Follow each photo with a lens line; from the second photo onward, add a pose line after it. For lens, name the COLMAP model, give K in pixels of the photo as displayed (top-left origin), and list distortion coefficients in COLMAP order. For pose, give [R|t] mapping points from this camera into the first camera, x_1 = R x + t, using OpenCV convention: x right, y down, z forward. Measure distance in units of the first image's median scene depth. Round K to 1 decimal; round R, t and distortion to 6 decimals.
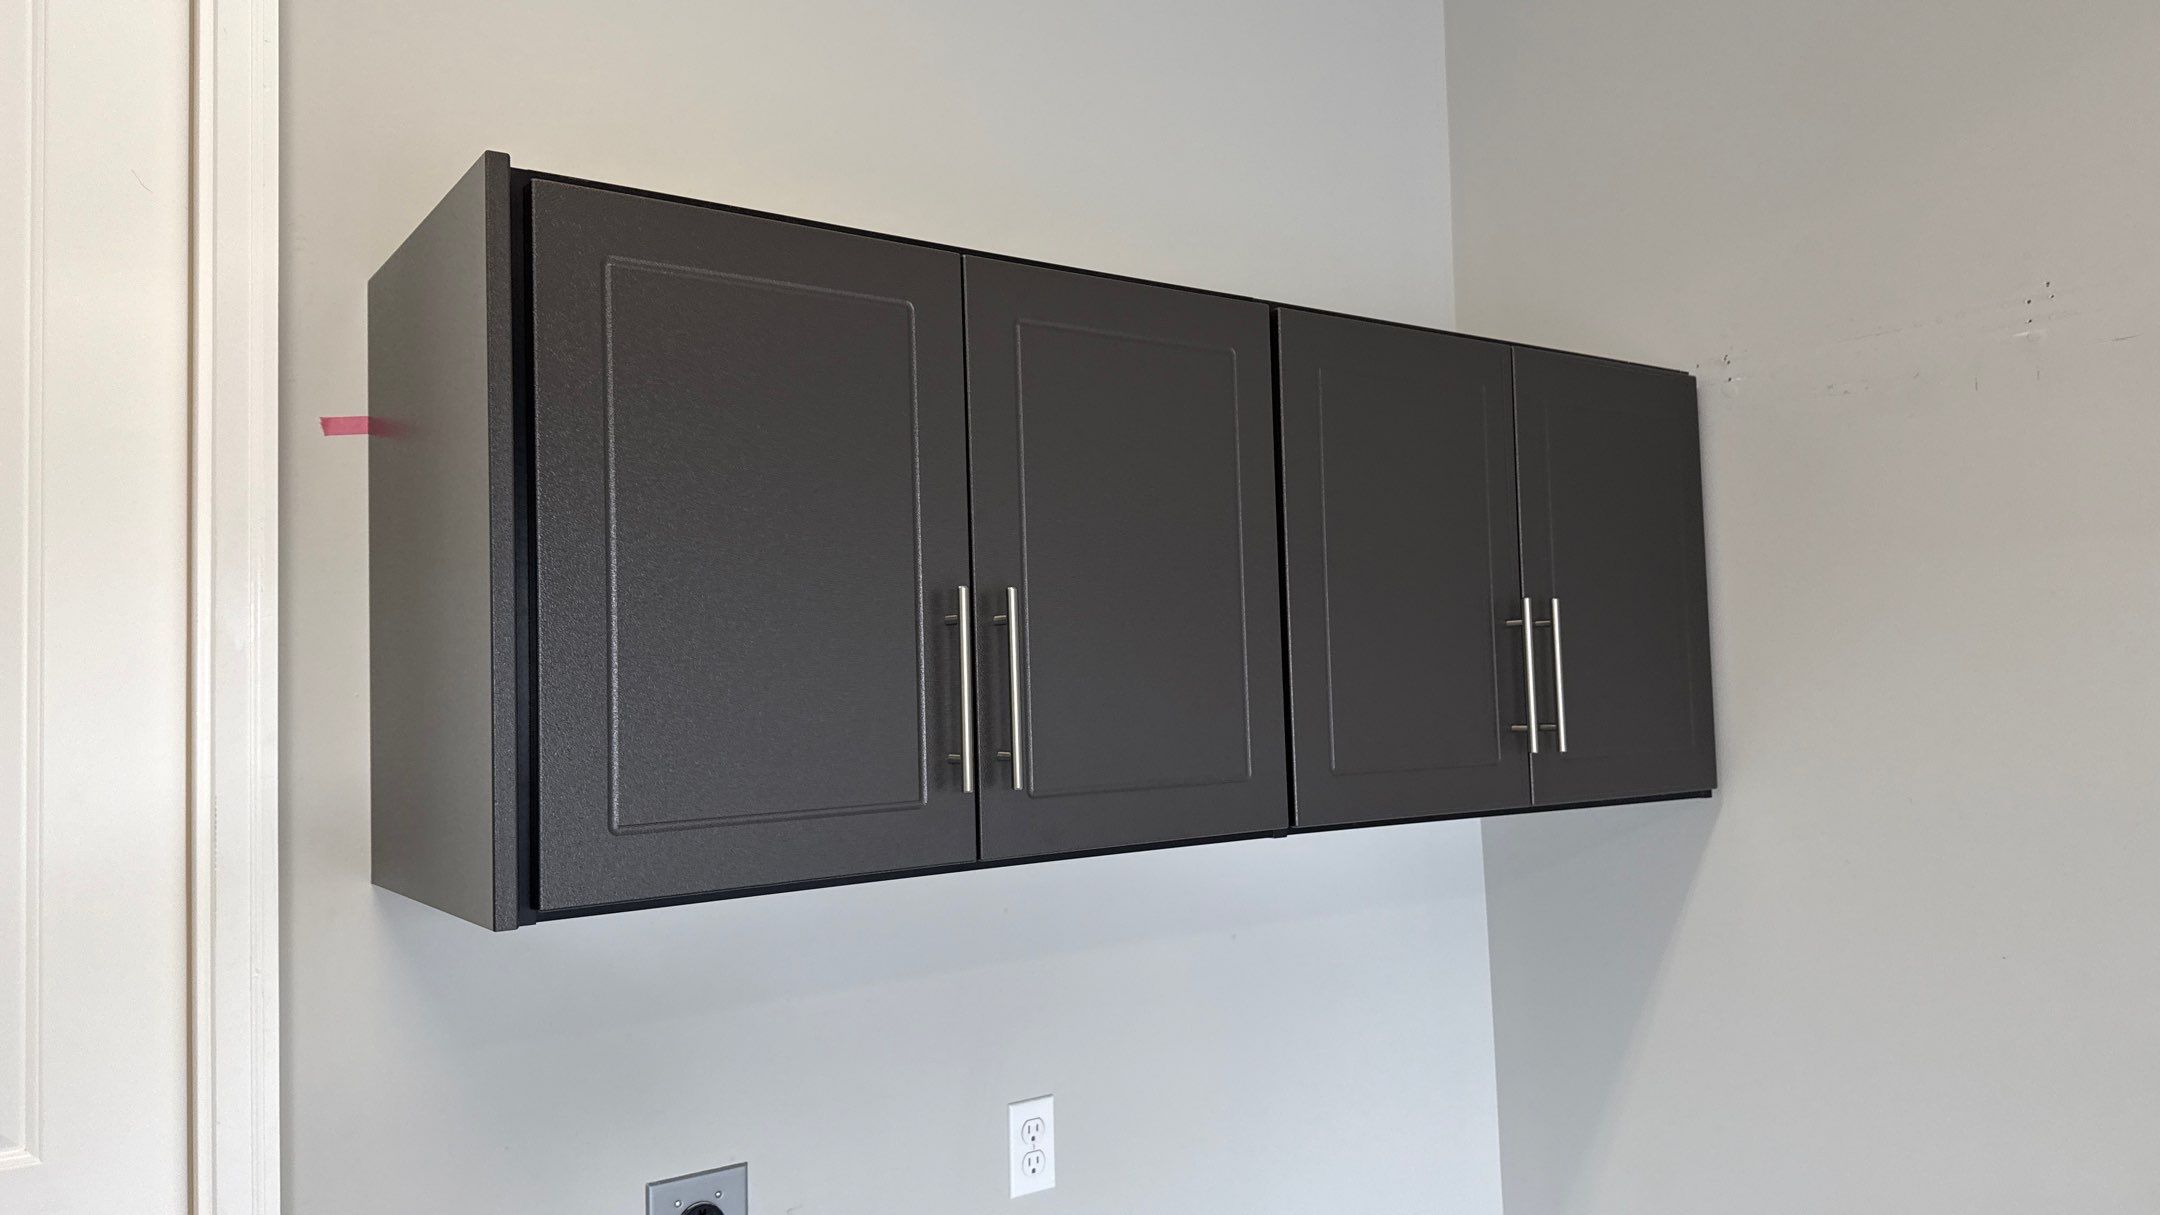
lens RADIAL K [[1514.4, 0, 1037.5], [0, 1514.4, 615.7], [0, 0, 1]] dist [0.051260, -0.066310]
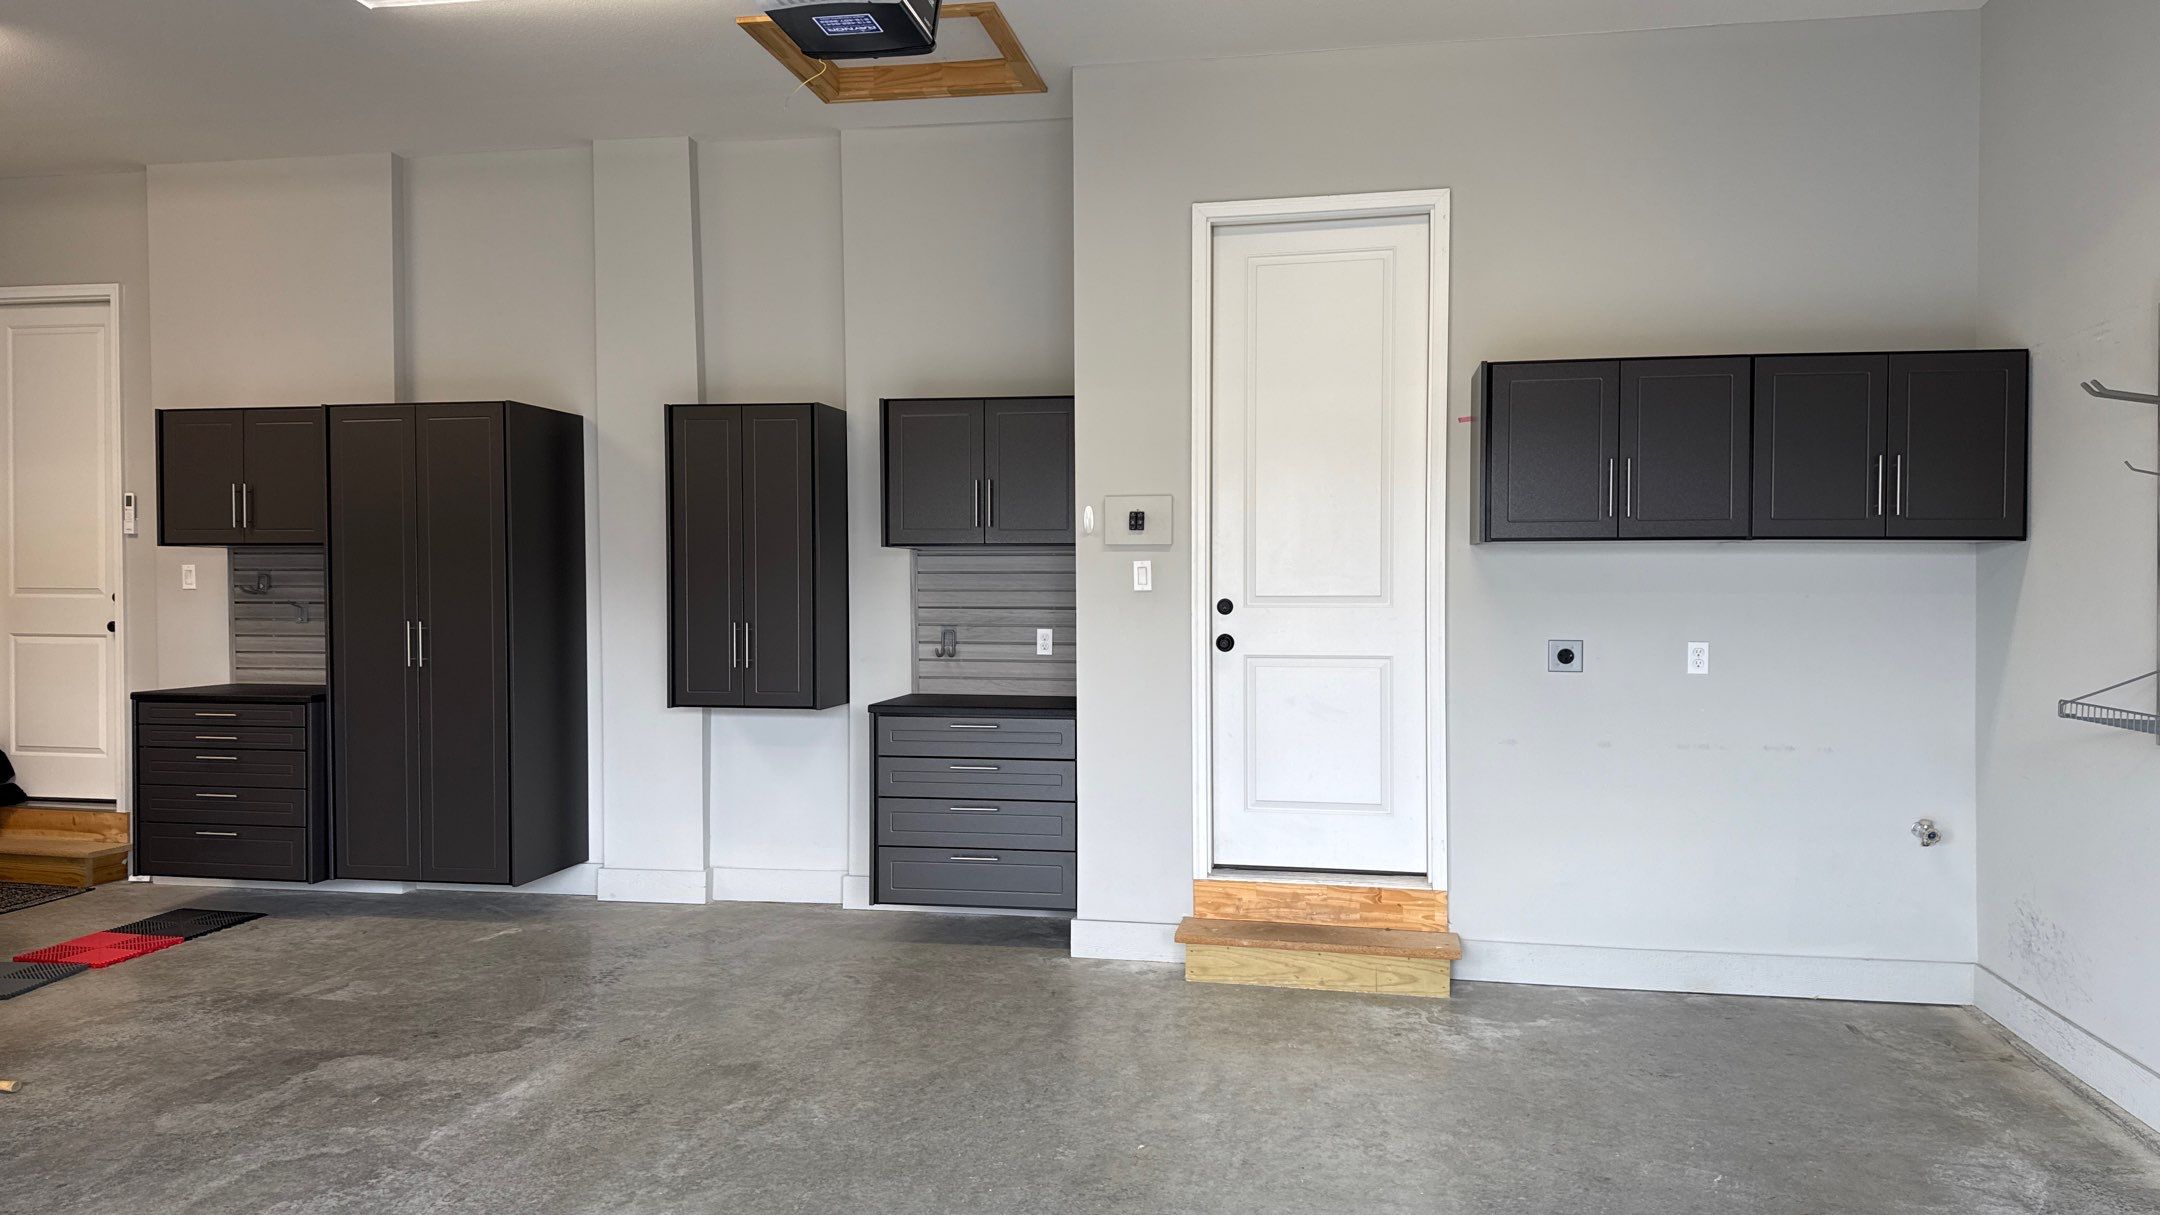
lens RADIAL K [[1514.4, 0, 1089.4], [0, 1514.4, 609.5], [0, 0, 1]] dist [0.051260, -0.066310]
pose [[0.711616, 0.045328, -0.701105, 1.222787], [0.024080, 0.995757, 0.088819, -0.014393], [0.702155, -0.080088, 0.707505, -1.849532]]
